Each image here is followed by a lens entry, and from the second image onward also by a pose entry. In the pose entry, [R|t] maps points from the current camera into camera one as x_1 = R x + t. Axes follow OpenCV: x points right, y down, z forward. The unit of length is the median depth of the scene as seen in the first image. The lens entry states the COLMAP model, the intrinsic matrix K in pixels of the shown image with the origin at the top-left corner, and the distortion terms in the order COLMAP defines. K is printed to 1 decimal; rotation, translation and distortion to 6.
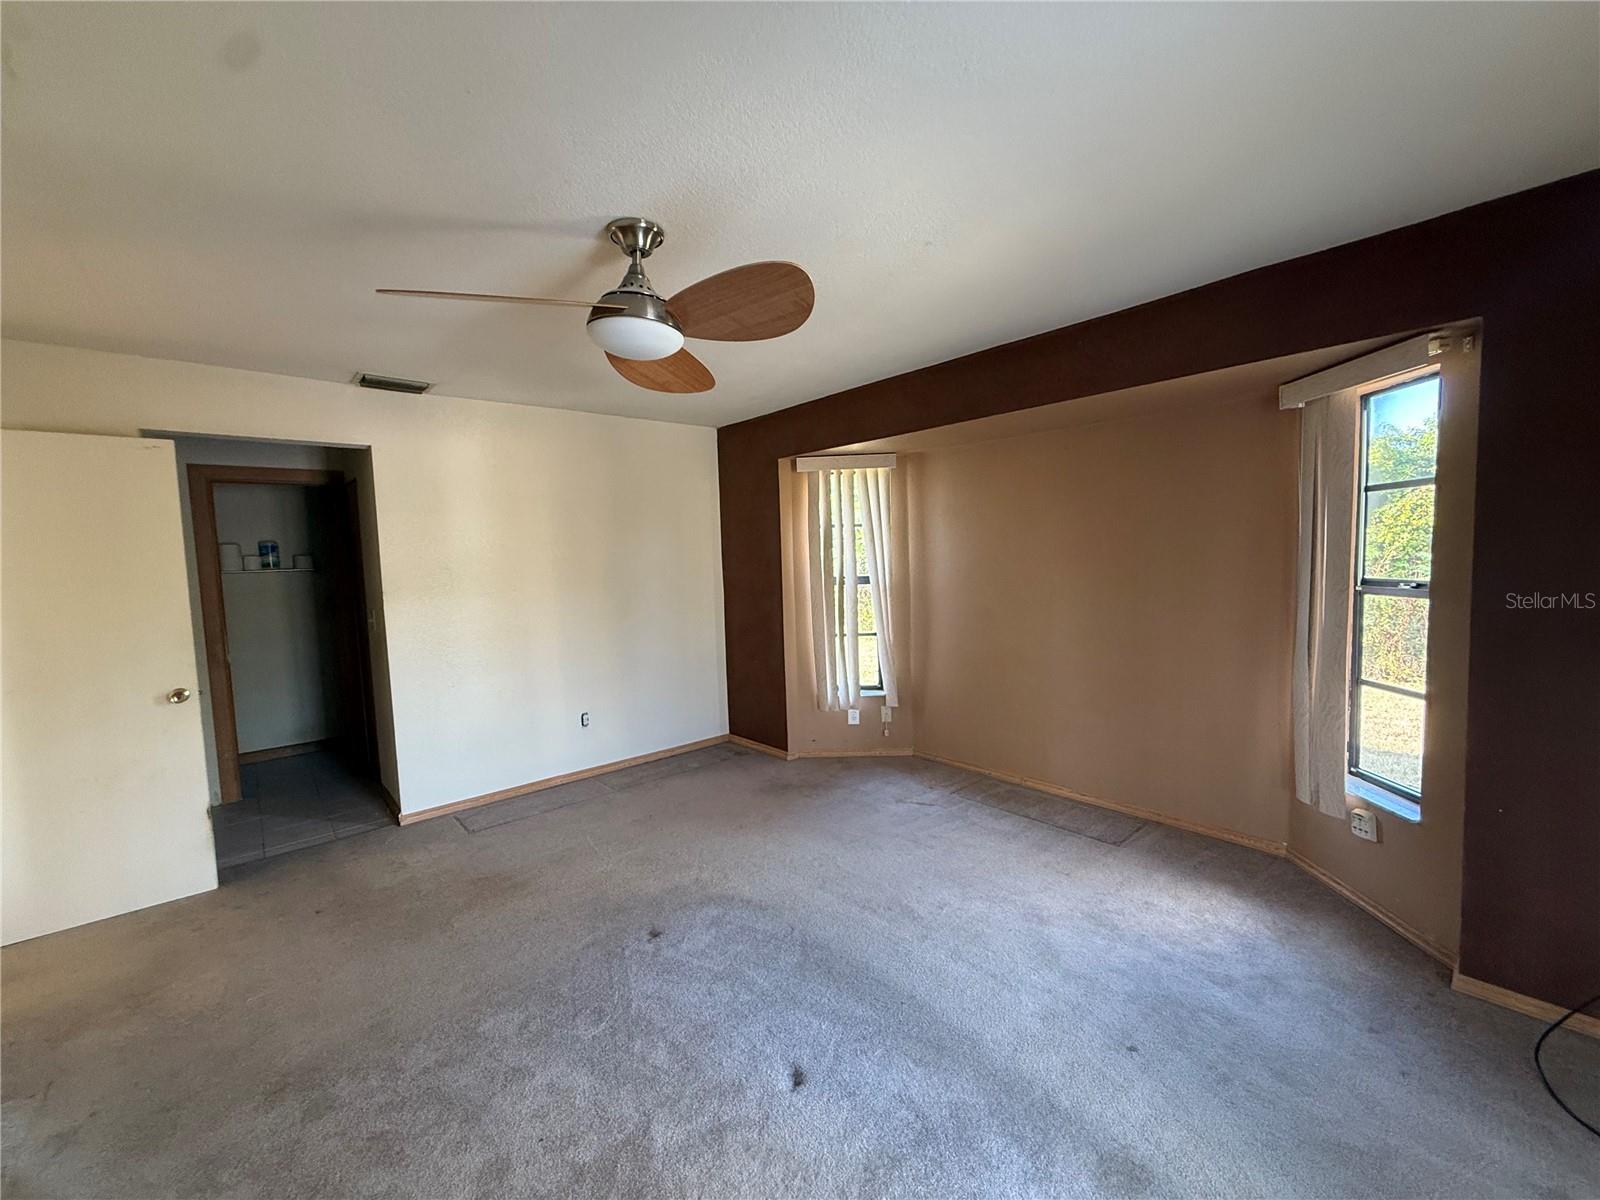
lens RADIAL K [[641.6, 0, 795.7], [0, 641.6, 602.9], [0, 0, 1]] dist [0.003111, 0.000079]
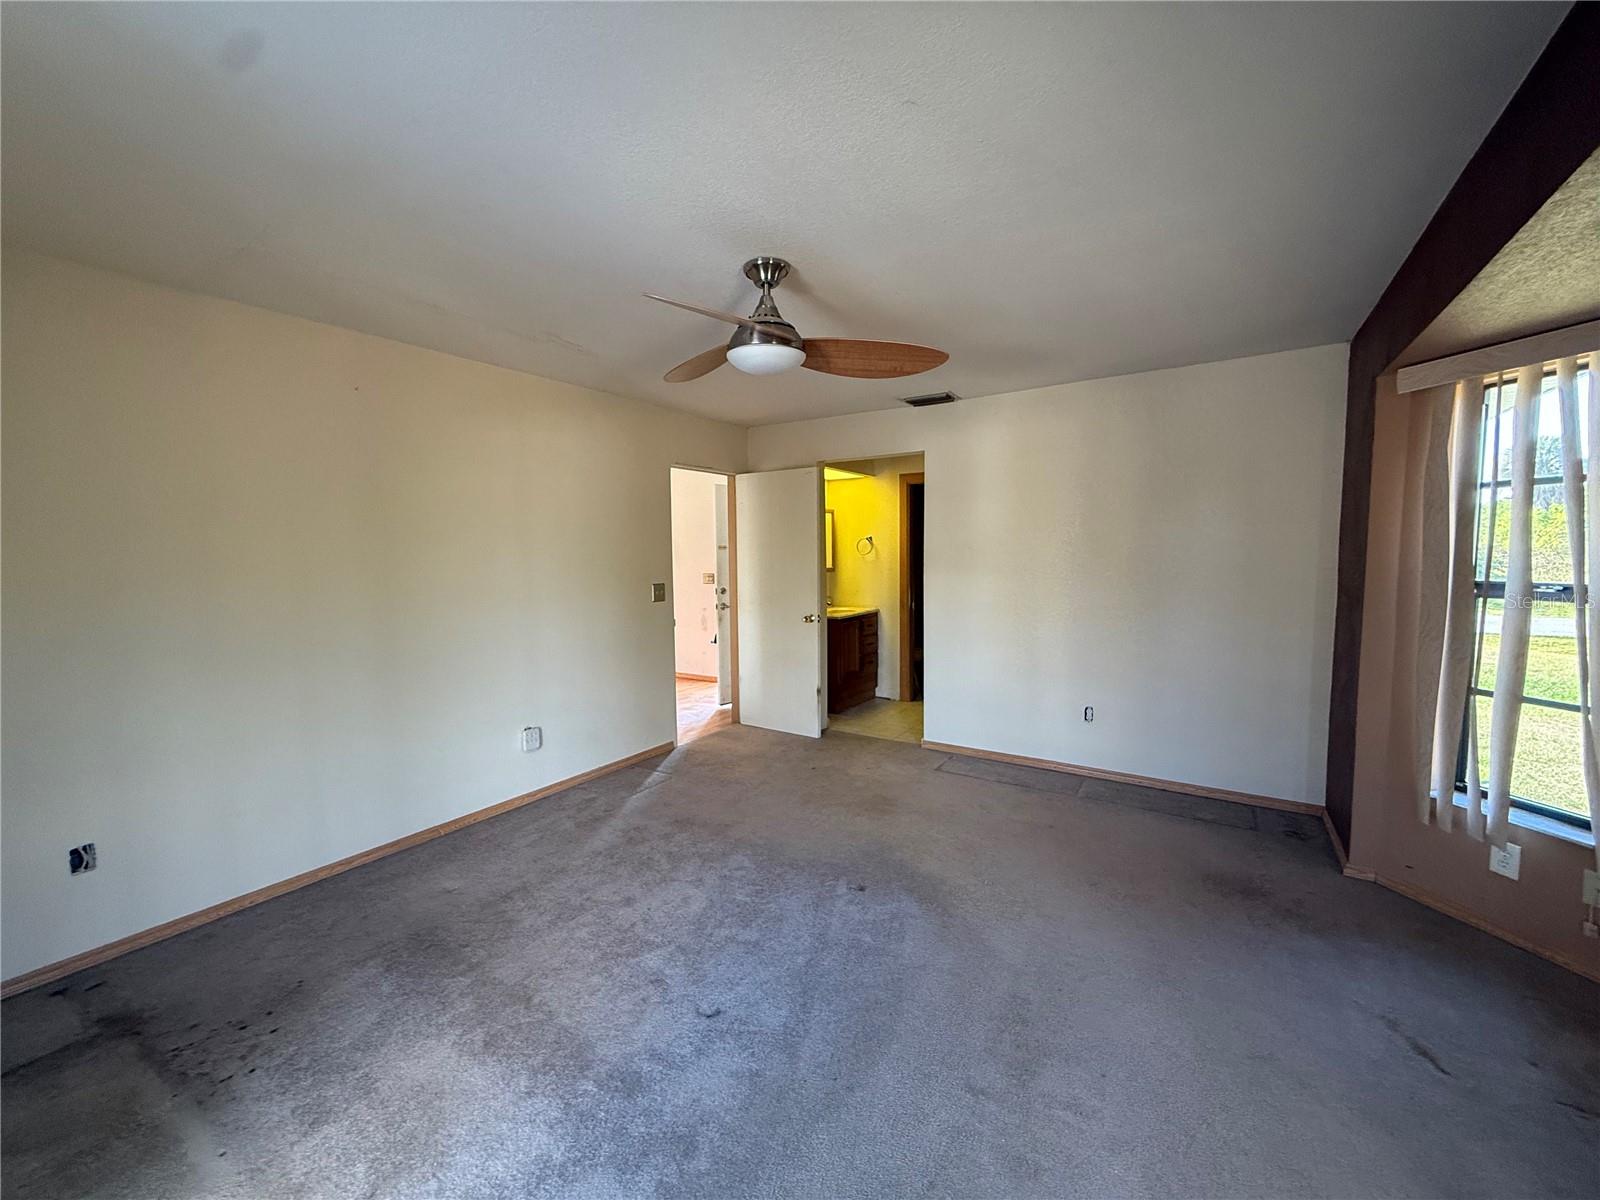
lens RADIAL K [[641.6, 0, 796.5], [0, 641.6, 599.2], [0, 0, 1]] dist [0.003111, 0.000079]
pose [[0.253999, 0.097441, -0.962284, 0.482050], [-0.069333, 0.994187, 0.082371, -0.032189], [0.964716, 0.045796, 0.259278, 0.381514]]
